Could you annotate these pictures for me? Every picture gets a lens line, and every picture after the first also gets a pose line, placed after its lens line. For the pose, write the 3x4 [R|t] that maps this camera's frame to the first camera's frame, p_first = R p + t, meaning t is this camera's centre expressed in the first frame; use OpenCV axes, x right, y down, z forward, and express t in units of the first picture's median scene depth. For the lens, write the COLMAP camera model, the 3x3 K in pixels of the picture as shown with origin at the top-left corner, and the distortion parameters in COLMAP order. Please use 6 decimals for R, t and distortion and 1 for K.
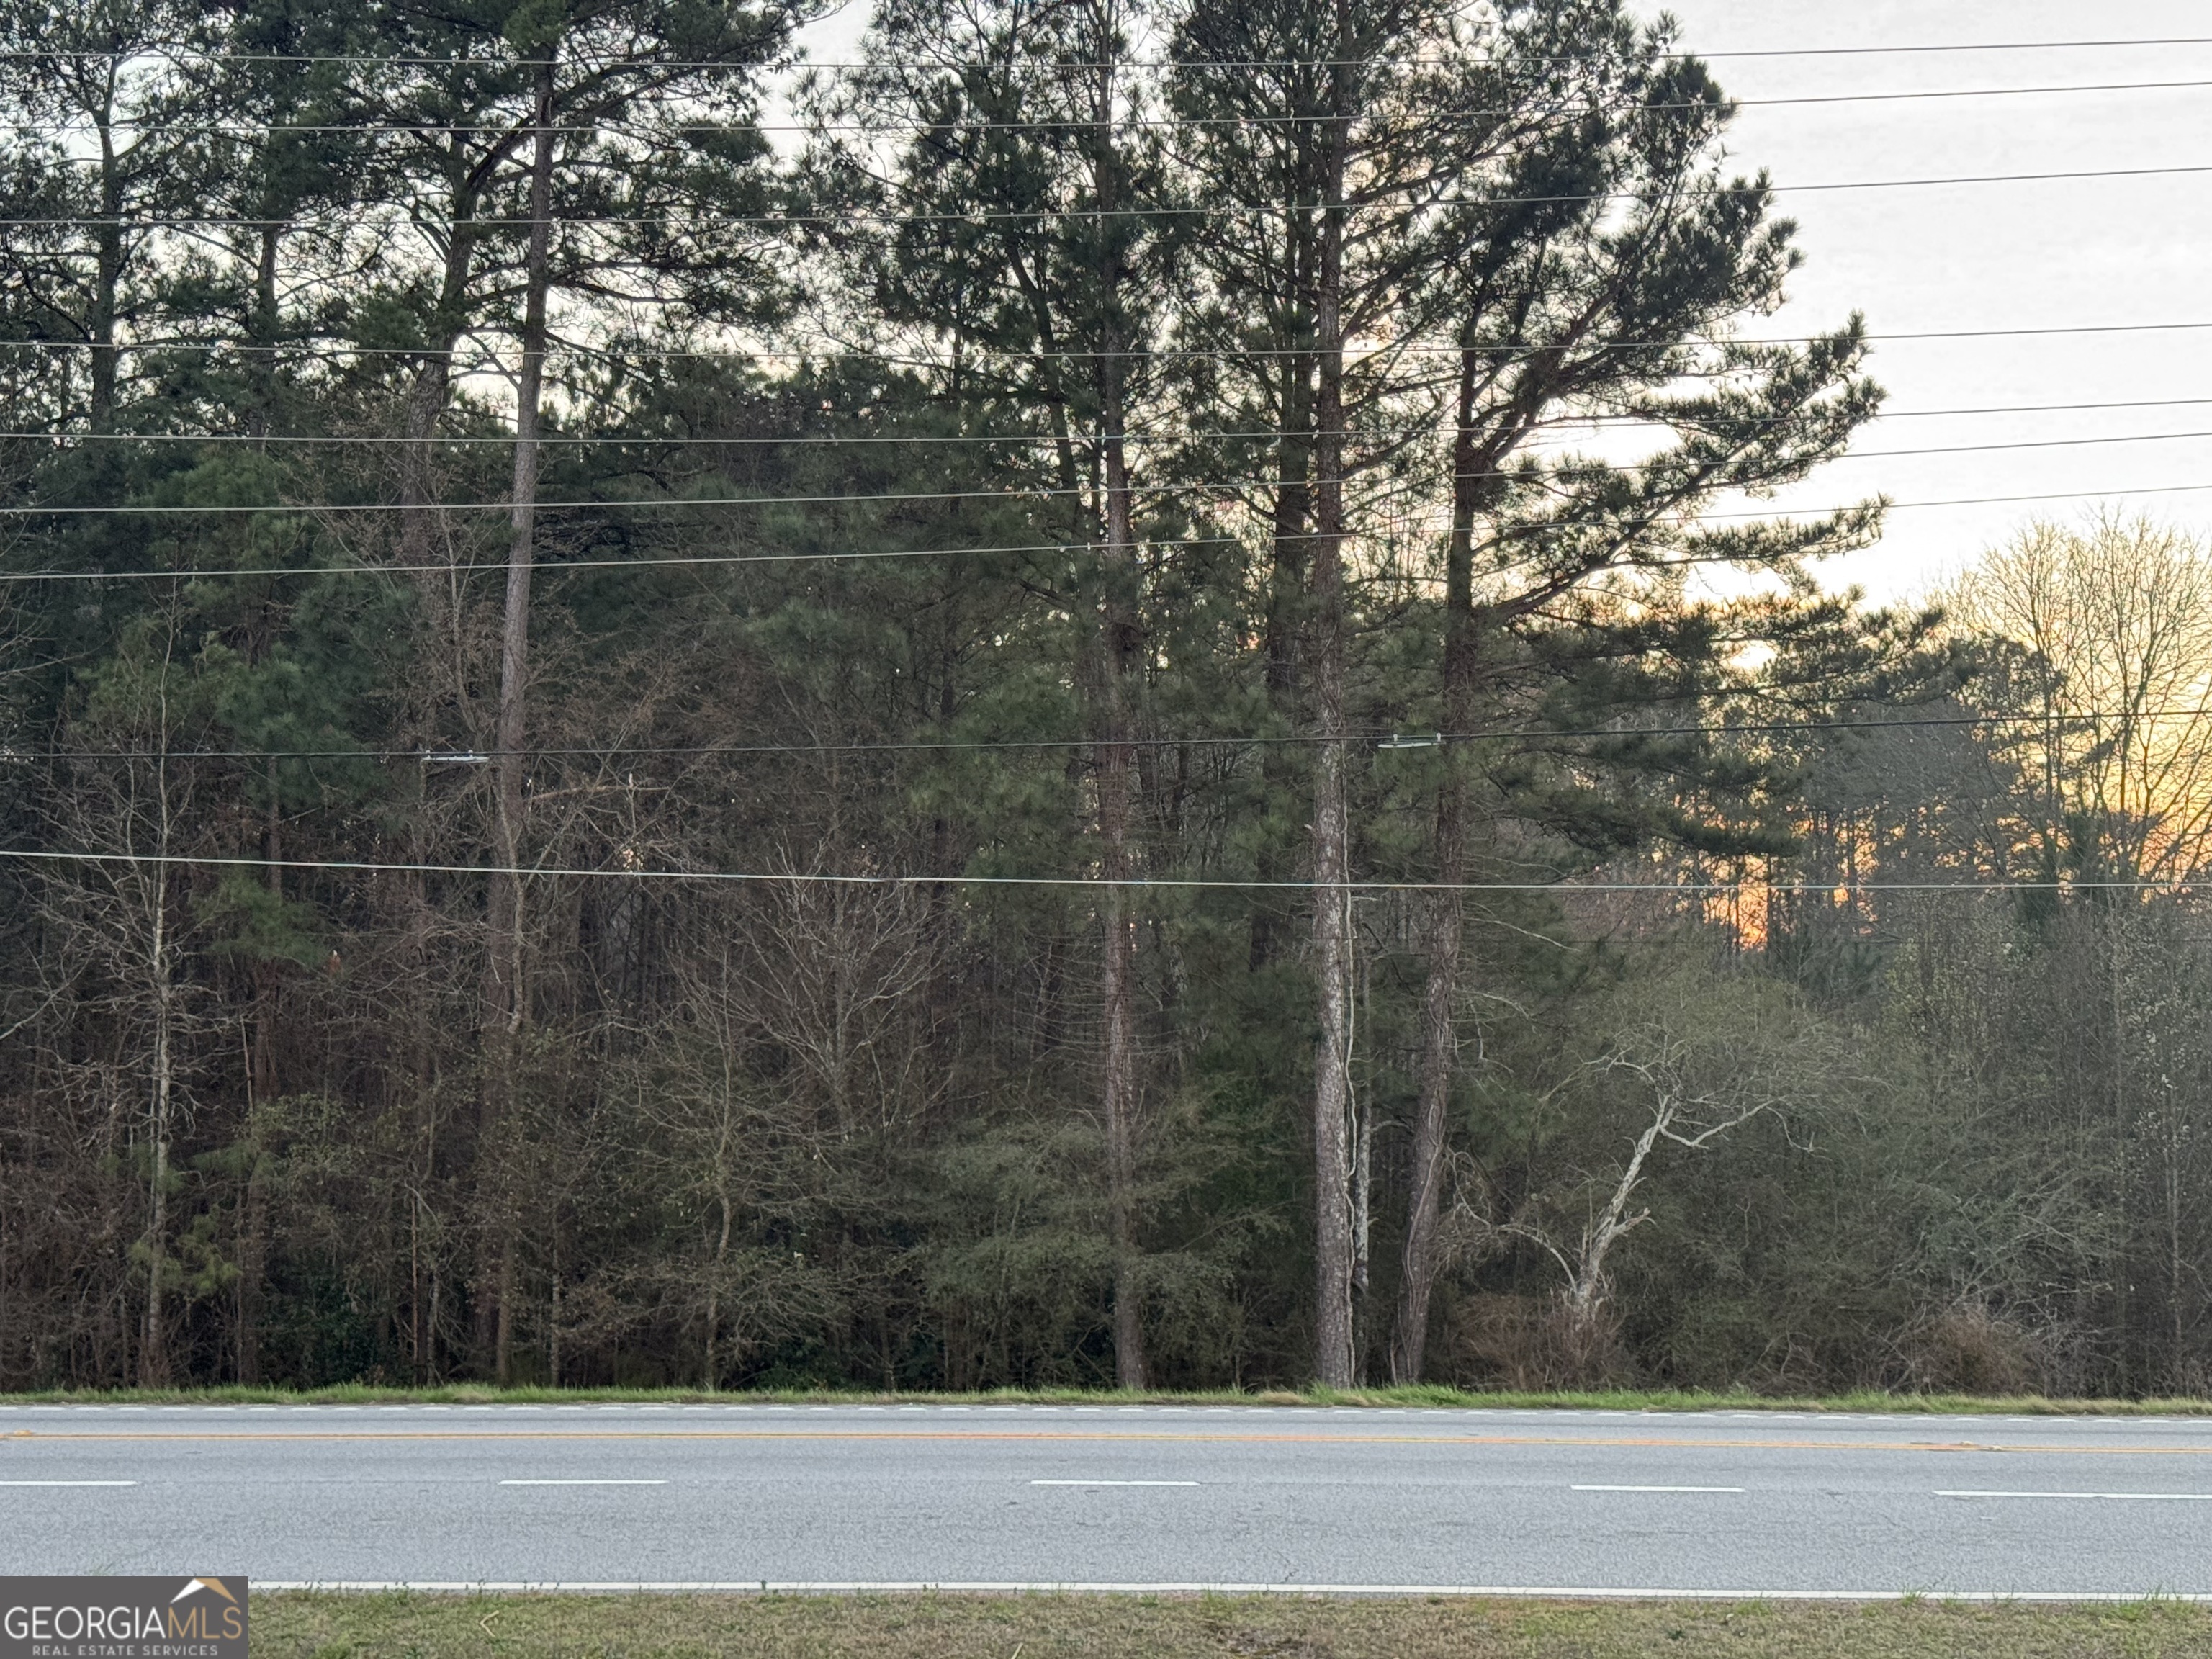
lens RADIAL K [[3098.4, 0, 1125.0], [0, 3098.4, 823.5], [0, 0, 1]] dist [0.093087, 0.000000]
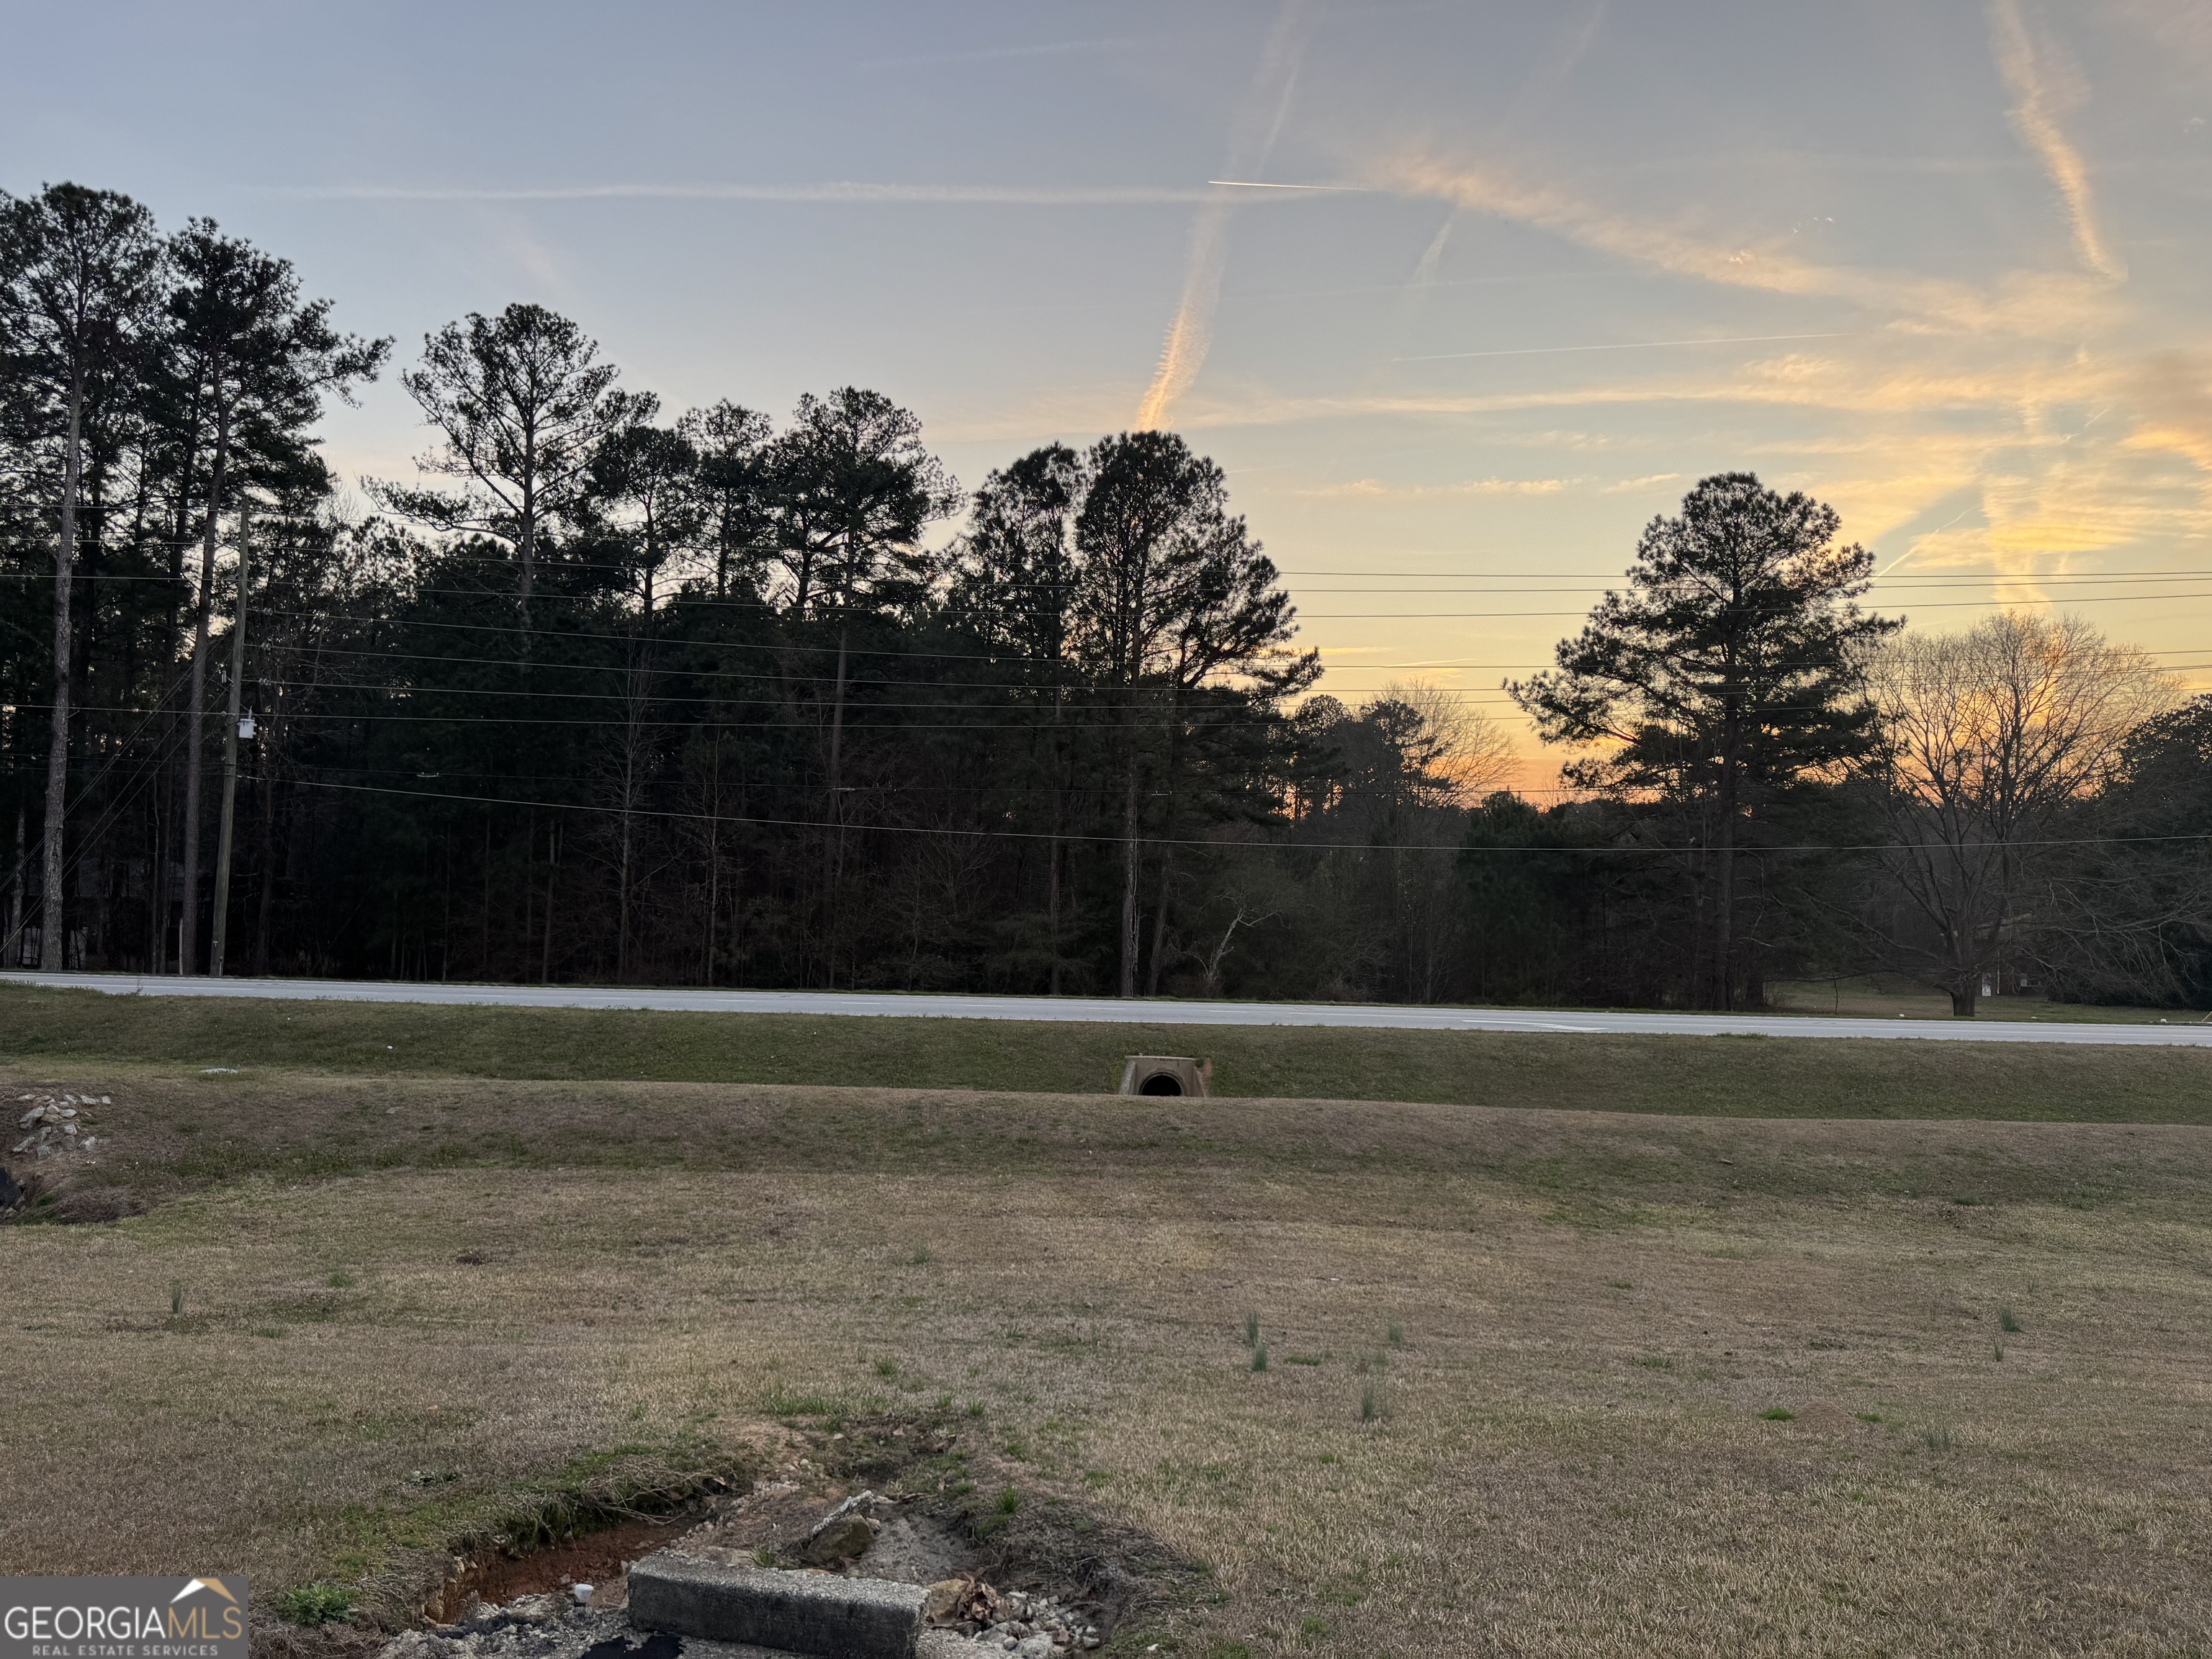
lens RADIAL K [[1546.3, 0, 1114.7], [0, 1546.3, 839.9], [0, 0, 1]] dist [0.089549, -0.001797]
pose [[0.996218, 0.028831, 0.081969, -0.065469], [-0.033823, 0.997614, 0.060180, -0.060574], [-0.080038, -0.062725, 0.994816, -0.433018]]
